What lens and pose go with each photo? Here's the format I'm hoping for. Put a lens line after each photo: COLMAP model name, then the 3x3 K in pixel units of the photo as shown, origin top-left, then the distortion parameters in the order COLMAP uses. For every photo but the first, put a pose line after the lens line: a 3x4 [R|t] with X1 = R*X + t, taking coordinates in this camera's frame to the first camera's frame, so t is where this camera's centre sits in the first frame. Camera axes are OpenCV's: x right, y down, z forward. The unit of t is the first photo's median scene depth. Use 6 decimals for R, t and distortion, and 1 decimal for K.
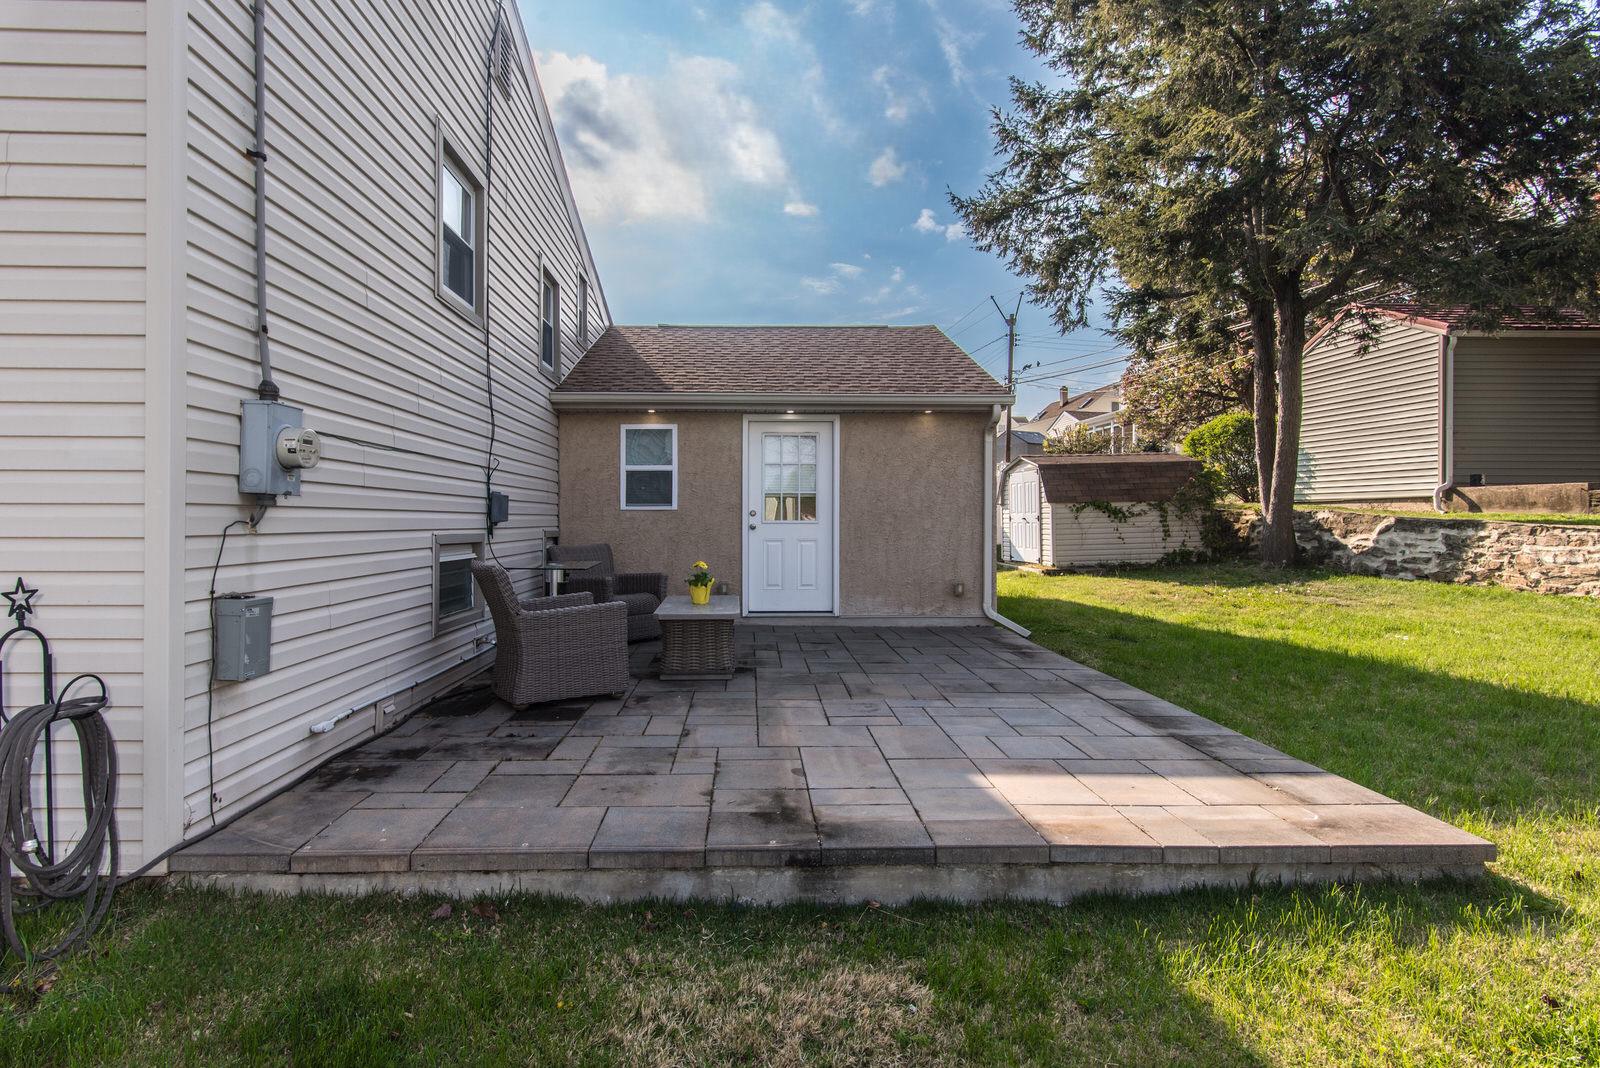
lens RADIAL K [[791.8, 0, 776.2], [0, 791.8, 510.6], [0, 0, 1]] dist [0.003560, -0.000282]
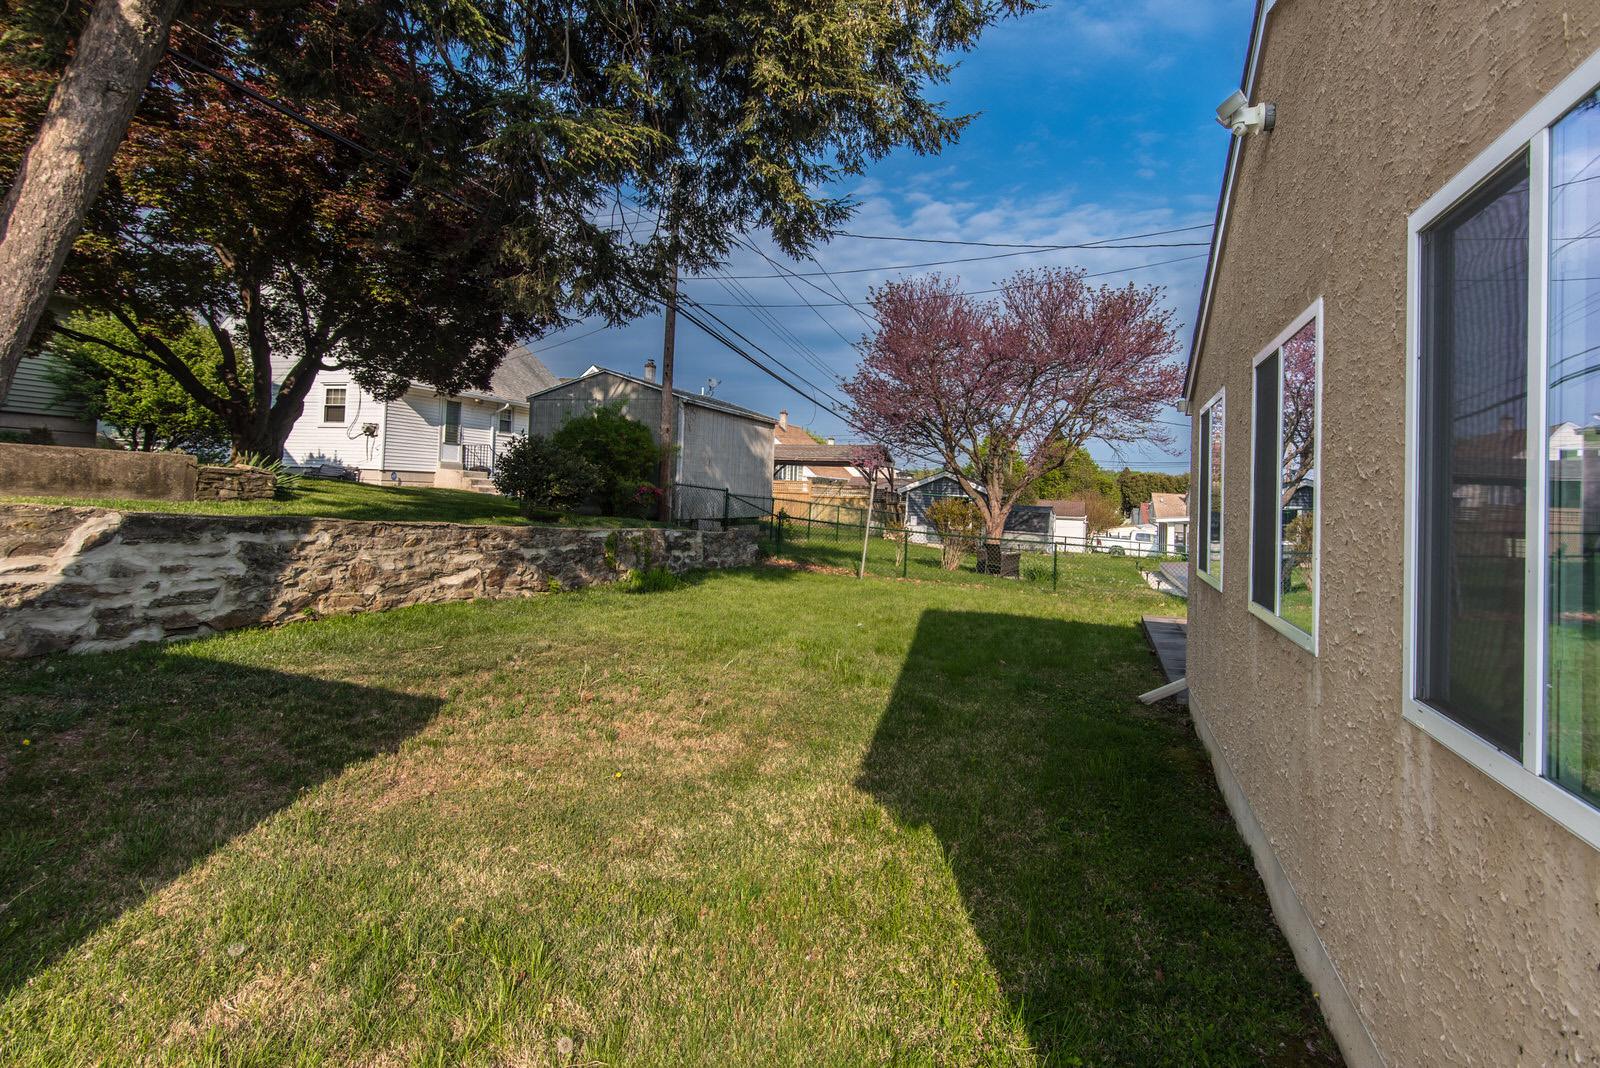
lens RADIAL K [[826.0, 0, 819.1], [0, 826.0, 467.7], [0, 0, 1]] dist [0.004142, -0.001600]
pose [[-0.938640, -0.024096, 0.344055, 0.332254], [-0.042735, 0.997995, -0.046694, -0.018346], [-0.342239, -0.058532, -0.937788, 1.867611]]
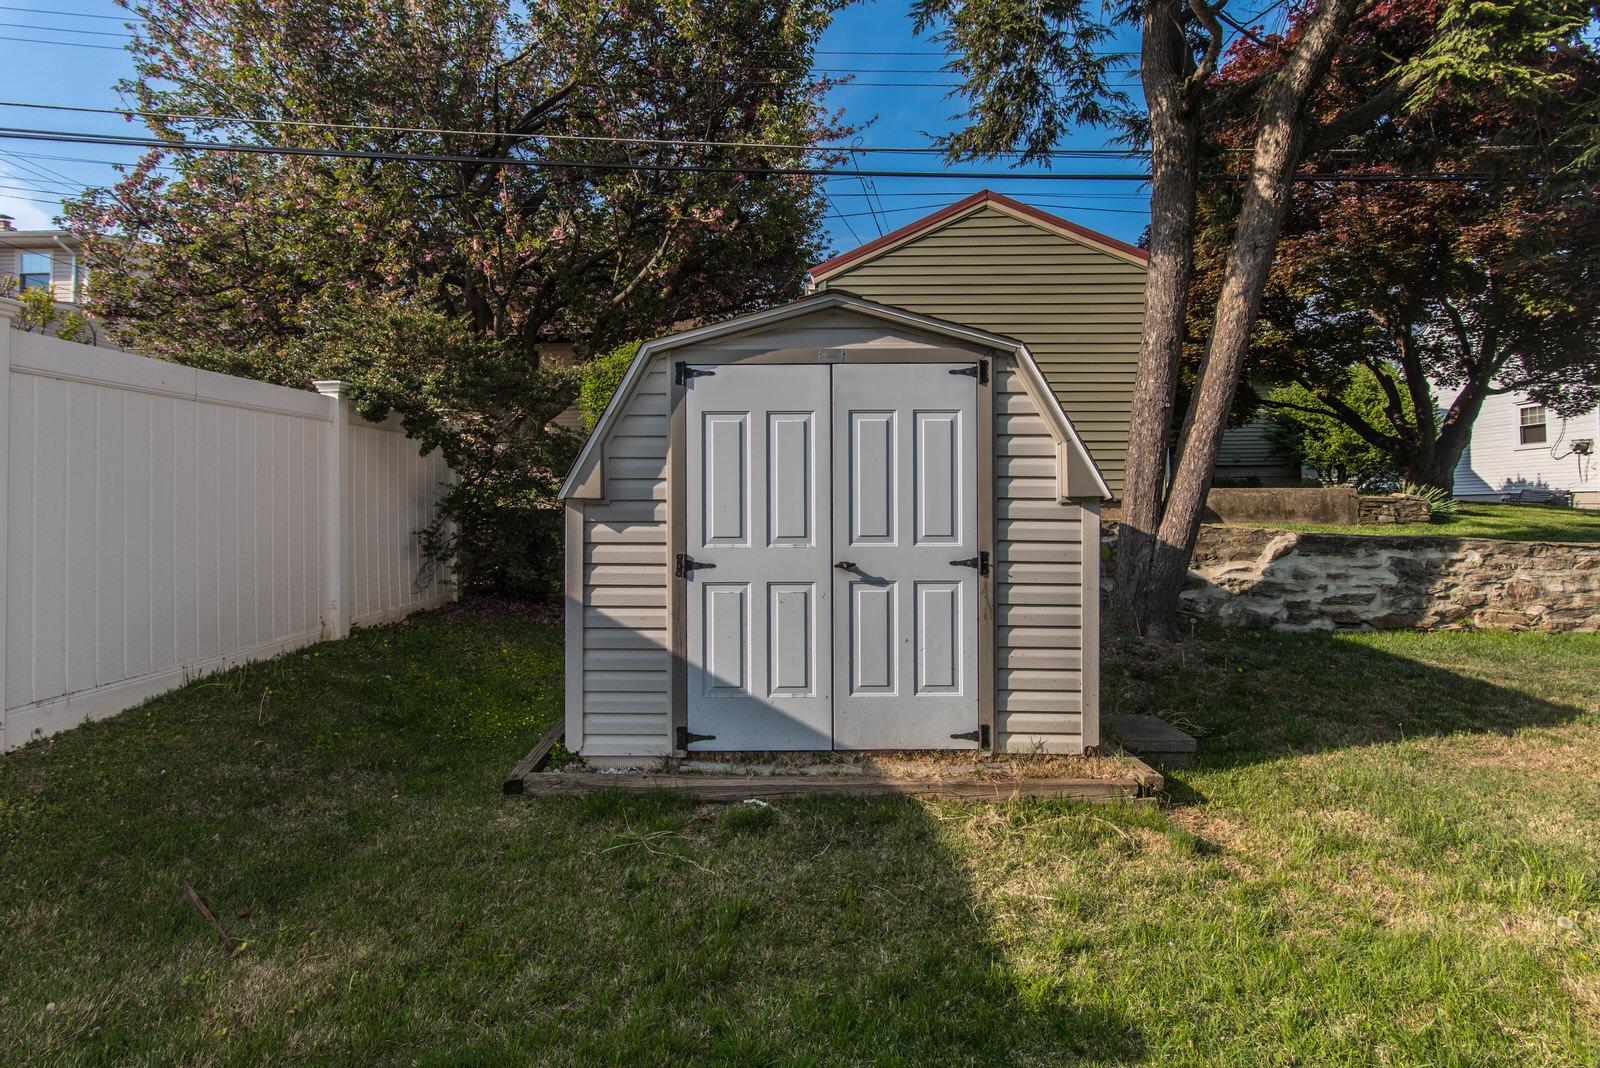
lens RADIAL K [[791.8, 0, 784.3], [0, 791.8, 488.6], [0, 0, 1]] dist [0.003560, -0.000282]
pose [[0.089729, 0.026853, 0.995604, 0.150678], [-0.005229, 0.999635, -0.026490, -0.012035], [-0.995952, -0.002829, 0.089837, 1.923384]]
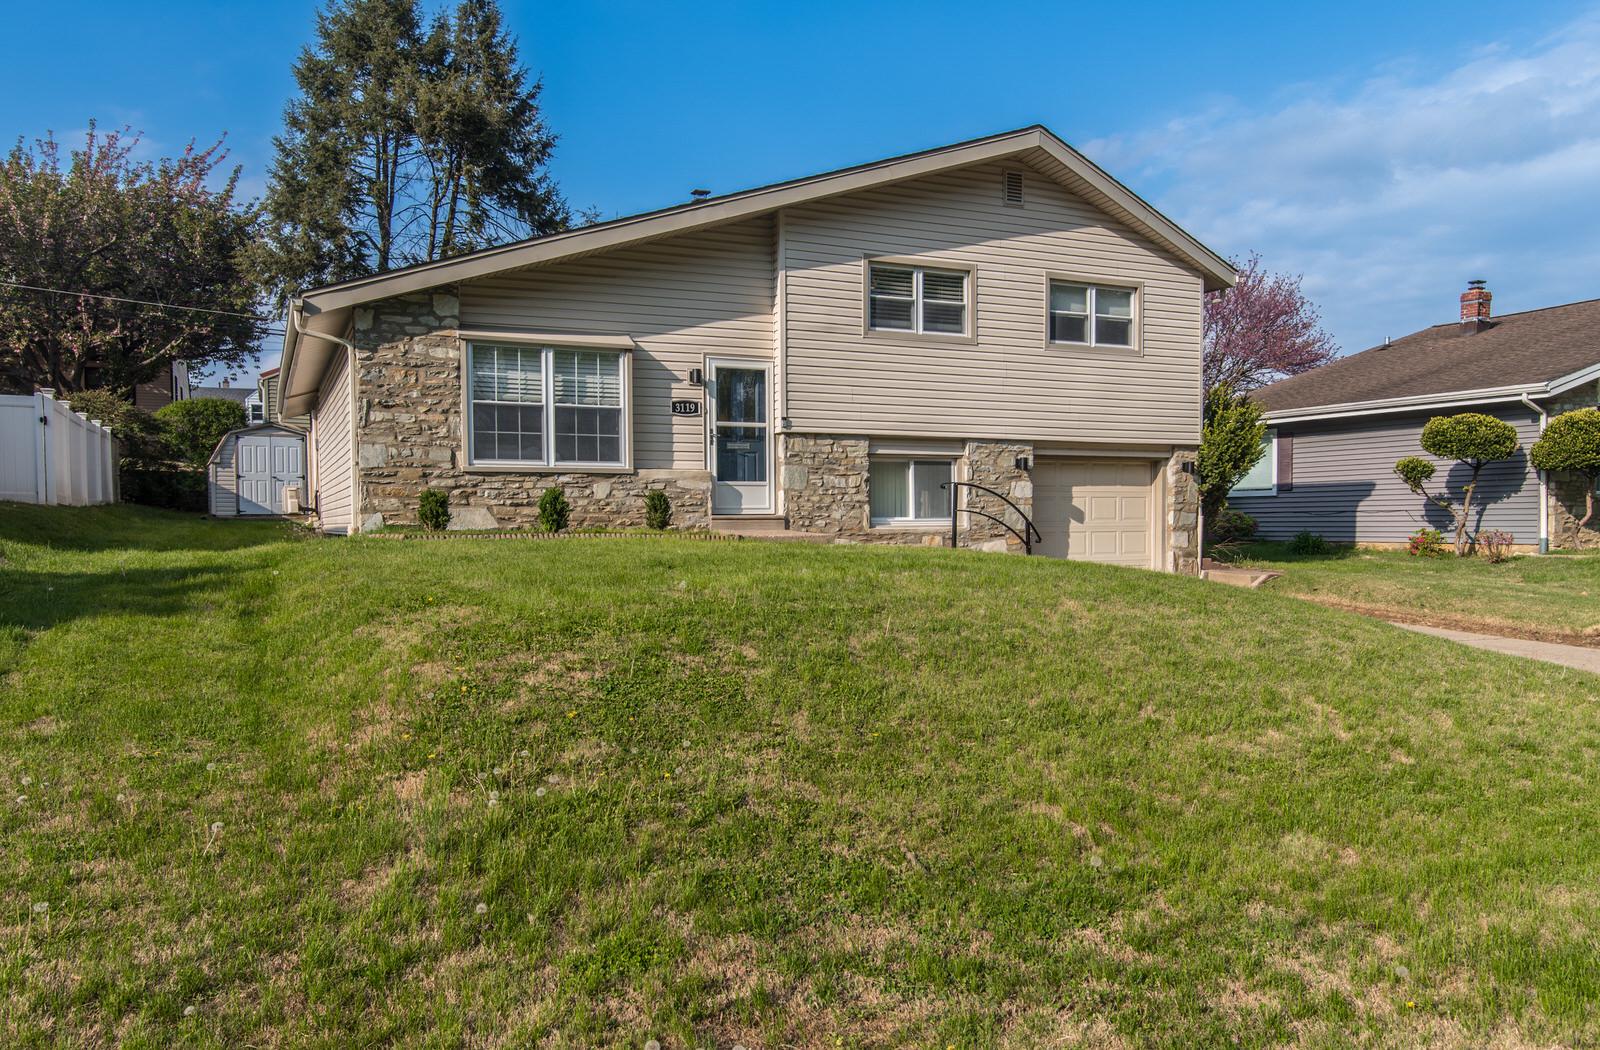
lens RADIAL K [[1152.9, 0, 809.1], [0, 1152.9, 582.5], [0, 0, 1]] dist [0.003281, -0.009605]
pose [[-0.387263, -0.045426, 0.920850, -3.020687], [-0.007574, 0.998909, 0.046092, 0.156091], [-0.921938, 0.010875, -0.387184, 1.799574]]
